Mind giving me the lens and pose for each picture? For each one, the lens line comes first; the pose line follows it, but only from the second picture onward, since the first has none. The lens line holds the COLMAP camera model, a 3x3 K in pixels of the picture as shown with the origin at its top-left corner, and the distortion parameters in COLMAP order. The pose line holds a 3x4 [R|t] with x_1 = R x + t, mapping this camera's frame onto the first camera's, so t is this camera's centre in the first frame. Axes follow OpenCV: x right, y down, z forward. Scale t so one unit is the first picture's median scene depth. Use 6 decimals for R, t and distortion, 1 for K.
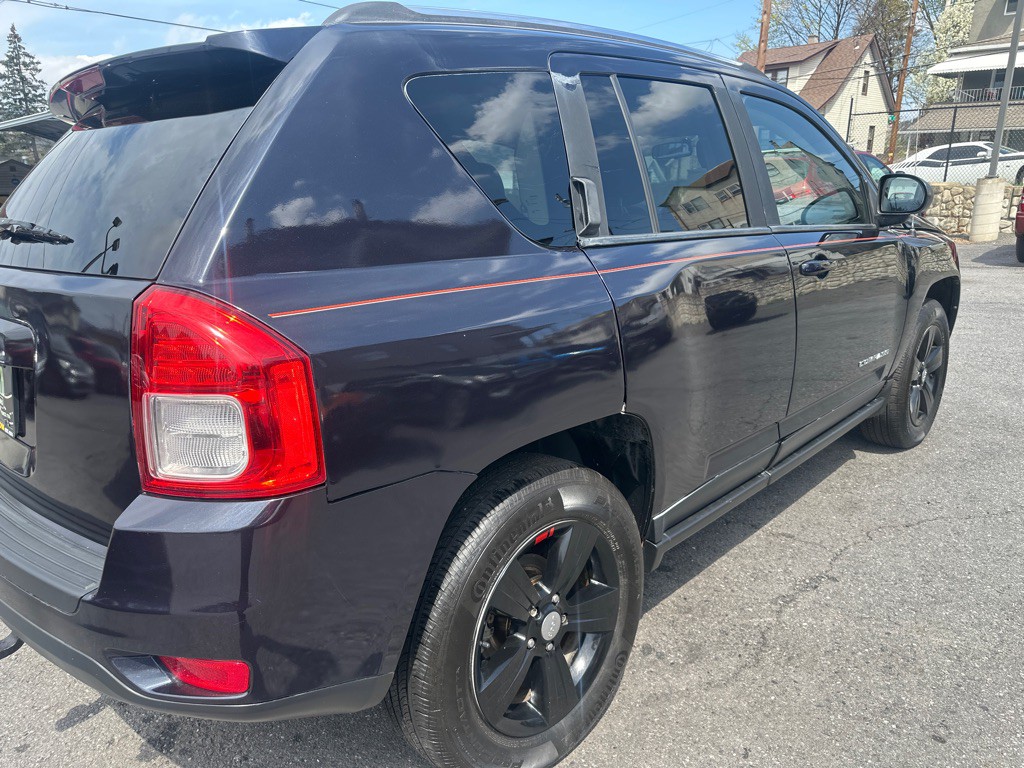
lens RADIAL K [[834.2, 0, 512.0], [0, 834.2, 384.0], [0, 0, 1]] dist [0.067479, -0.096939]
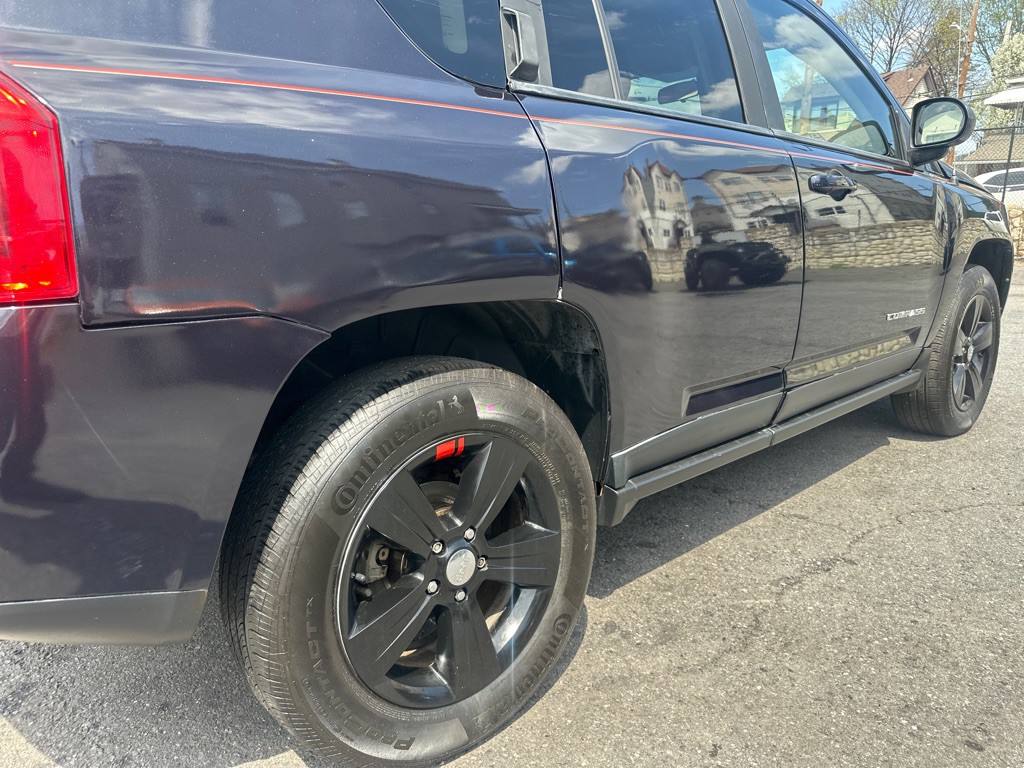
lens RADIAL K [[814.2, 0, 512.0], [0, 814.2, 384.0], [0, 0, 1]] dist [0.056423, -0.073605]
pose [[0.997341, 0.023767, -0.068894, 0.120377], [-0.027639, 0.998059, -0.055809, 0.132925], [0.067434, 0.057564, 0.996062, 0.194731]]
